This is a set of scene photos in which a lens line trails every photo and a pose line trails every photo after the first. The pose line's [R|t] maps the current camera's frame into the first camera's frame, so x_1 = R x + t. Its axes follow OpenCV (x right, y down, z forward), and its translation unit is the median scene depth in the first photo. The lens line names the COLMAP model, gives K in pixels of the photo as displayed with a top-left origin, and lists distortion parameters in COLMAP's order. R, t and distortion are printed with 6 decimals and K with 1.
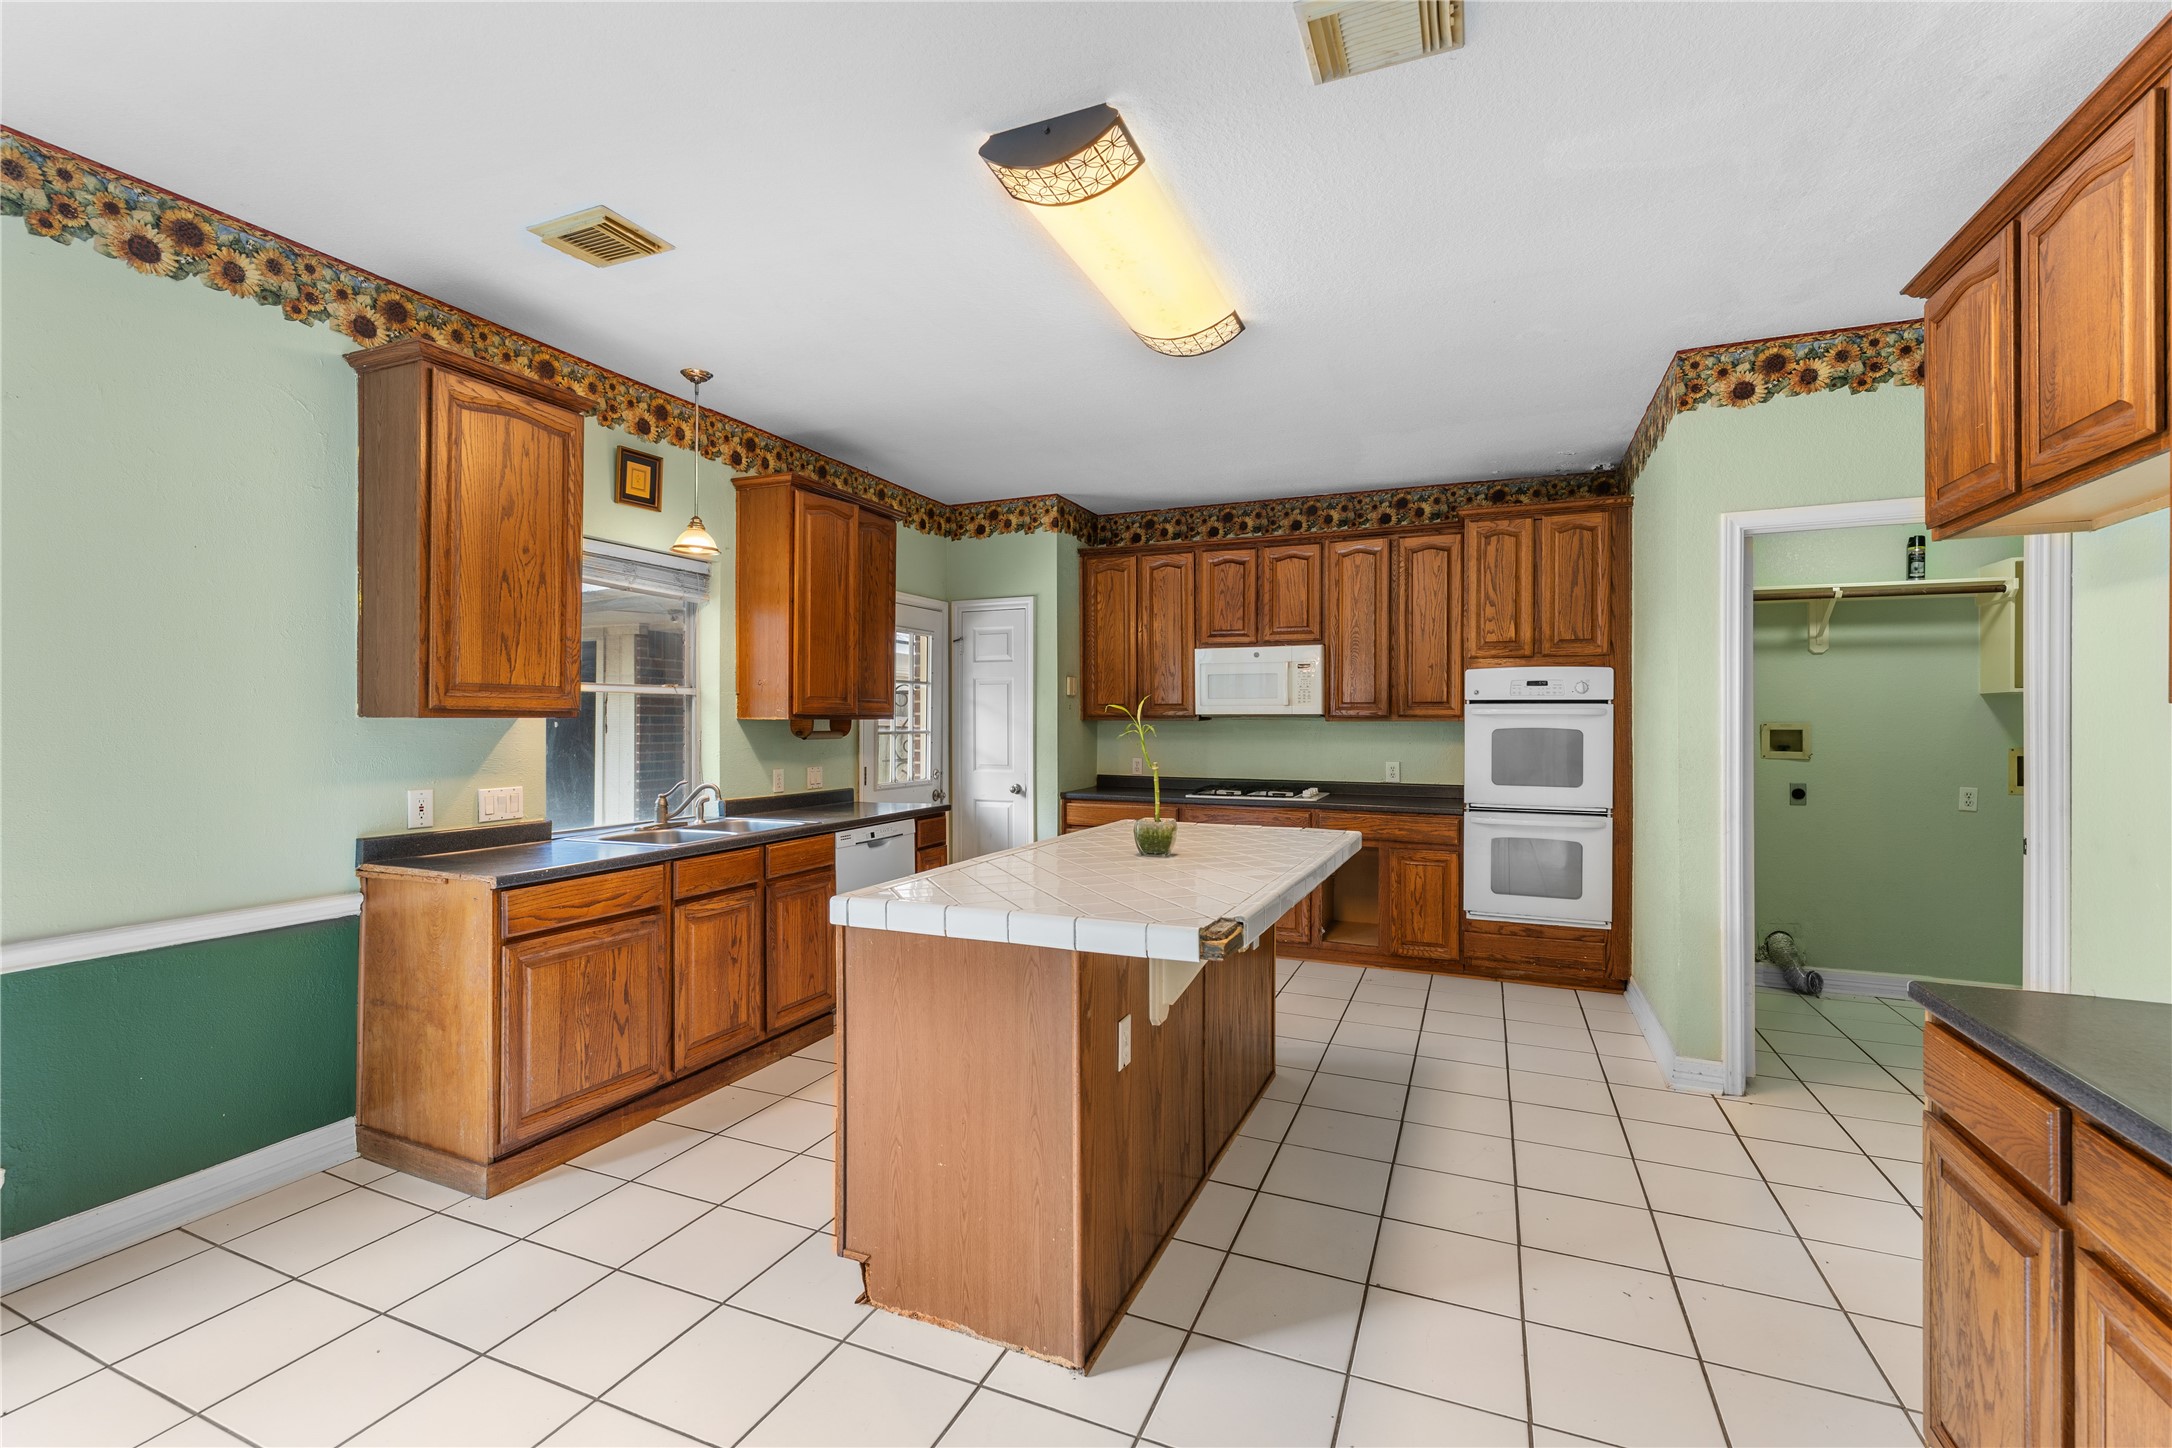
lens RADIAL K [[938.7, 0, 1086.2], [0, 938.7, 725.1], [0, 0, 1]] dist [-0.000556, -0.000991]
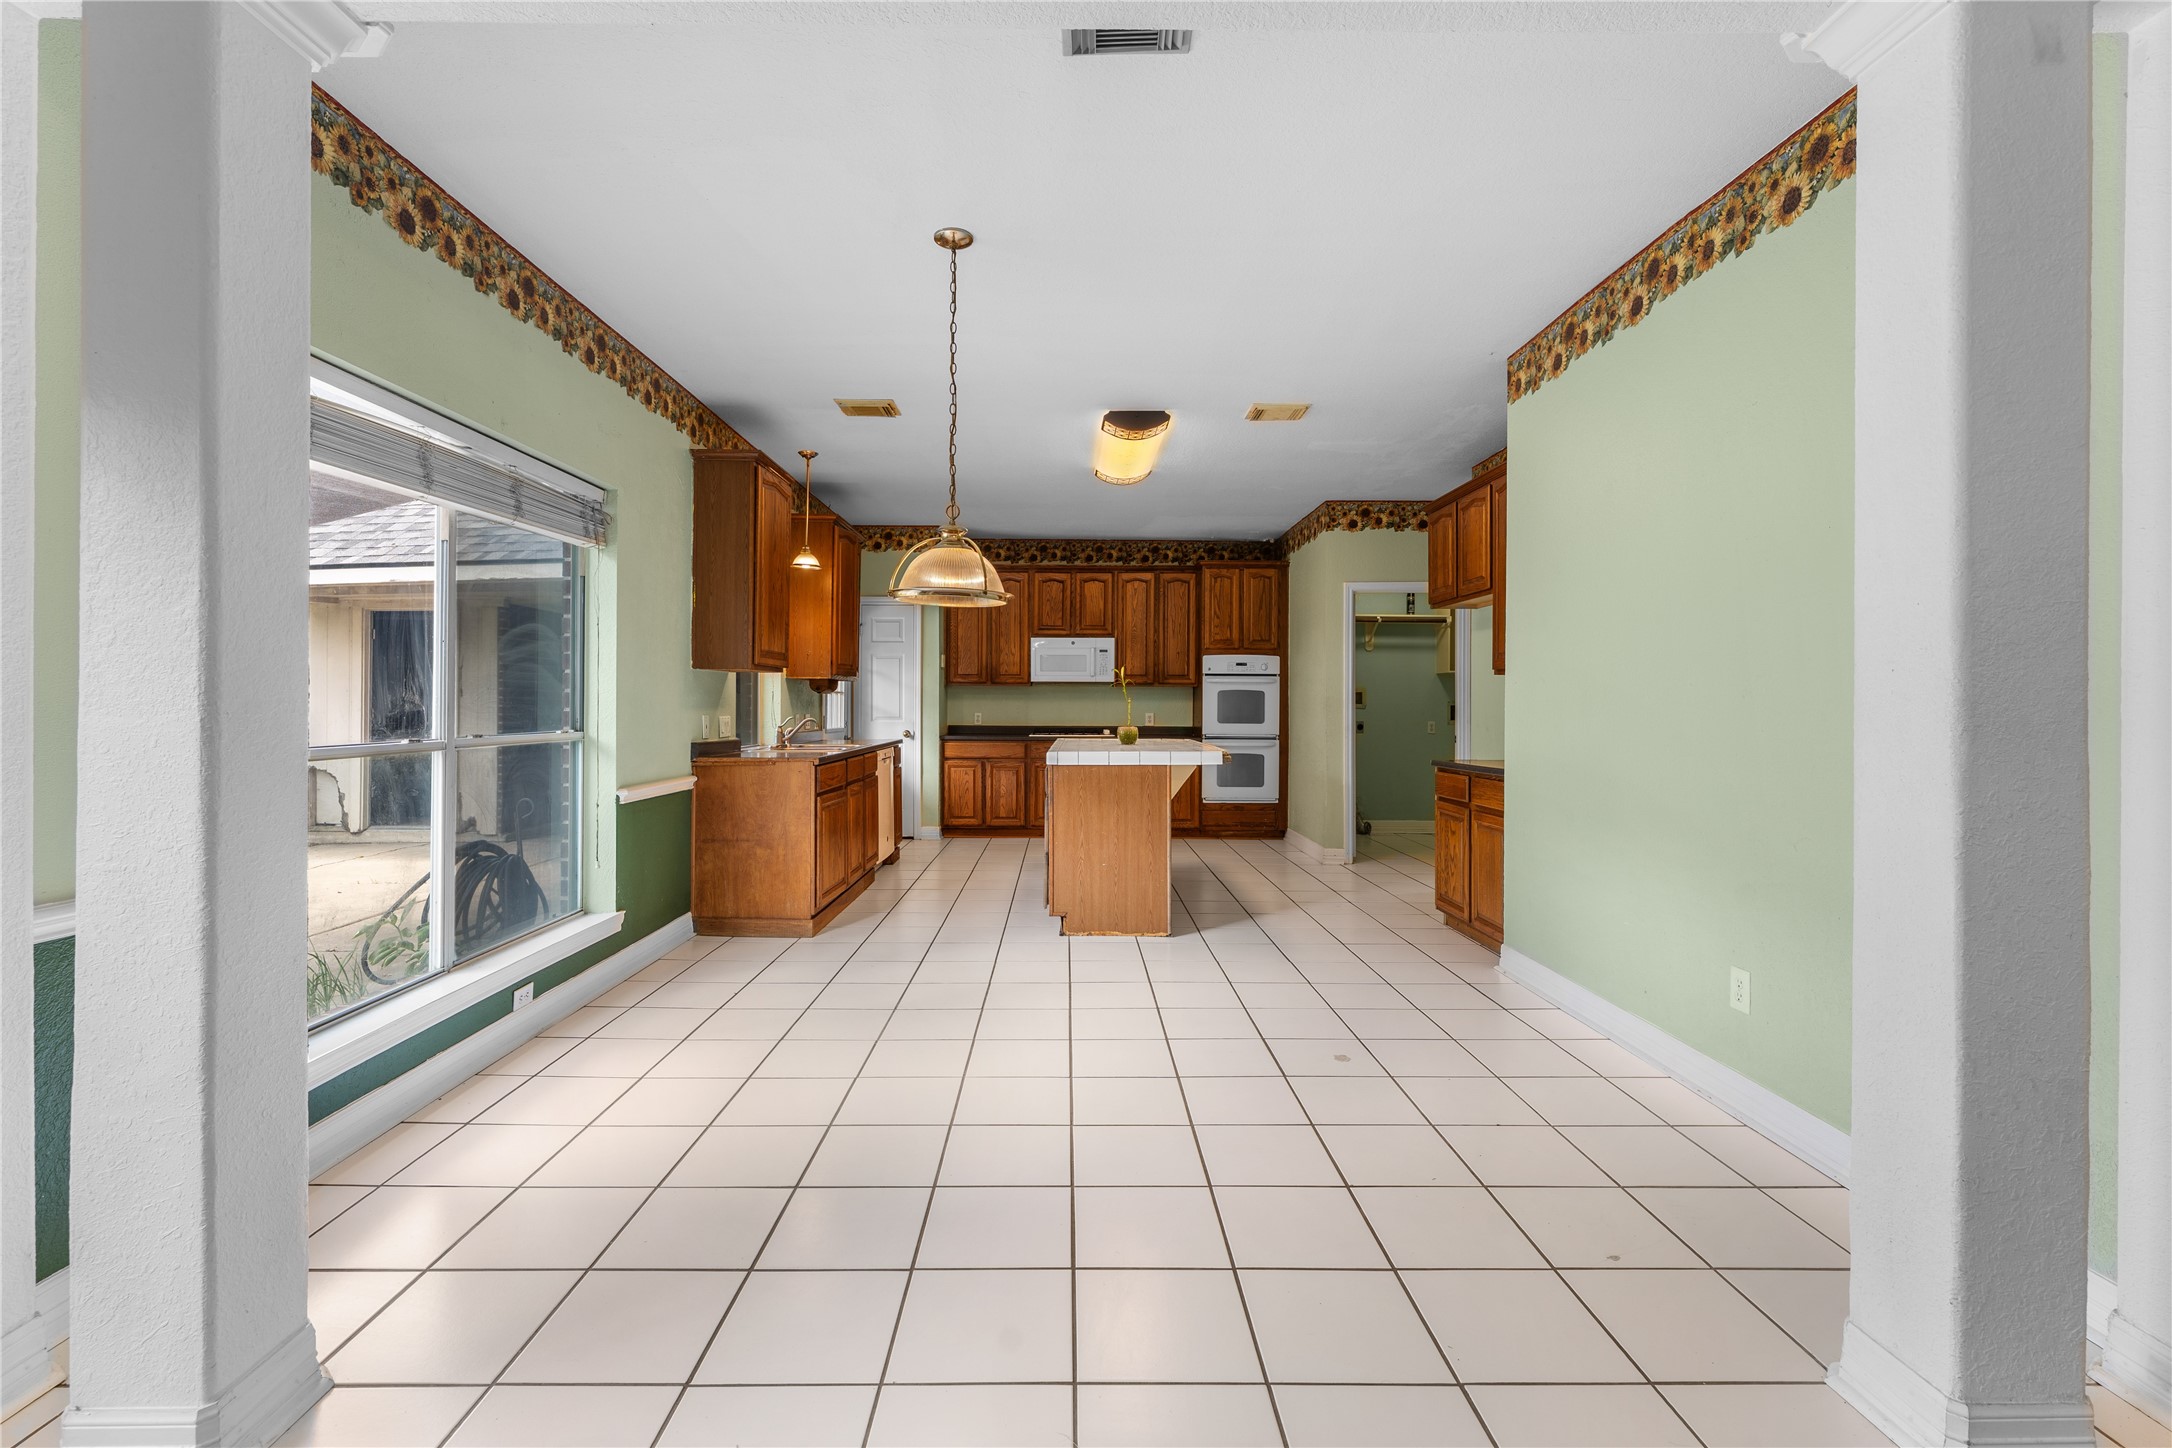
lens RADIAL K [[938.7, 0, 1081.1], [0, 938.7, 710.8], [0, 0, 1]] dist [-0.000556, -0.000991]
pose [[0.914968, -0.001249, 0.403525, -0.503336], [-0.000074, 0.999995, 0.003264, 0.036629], [-0.403527, -0.003016, 0.914963, -0.481405]]
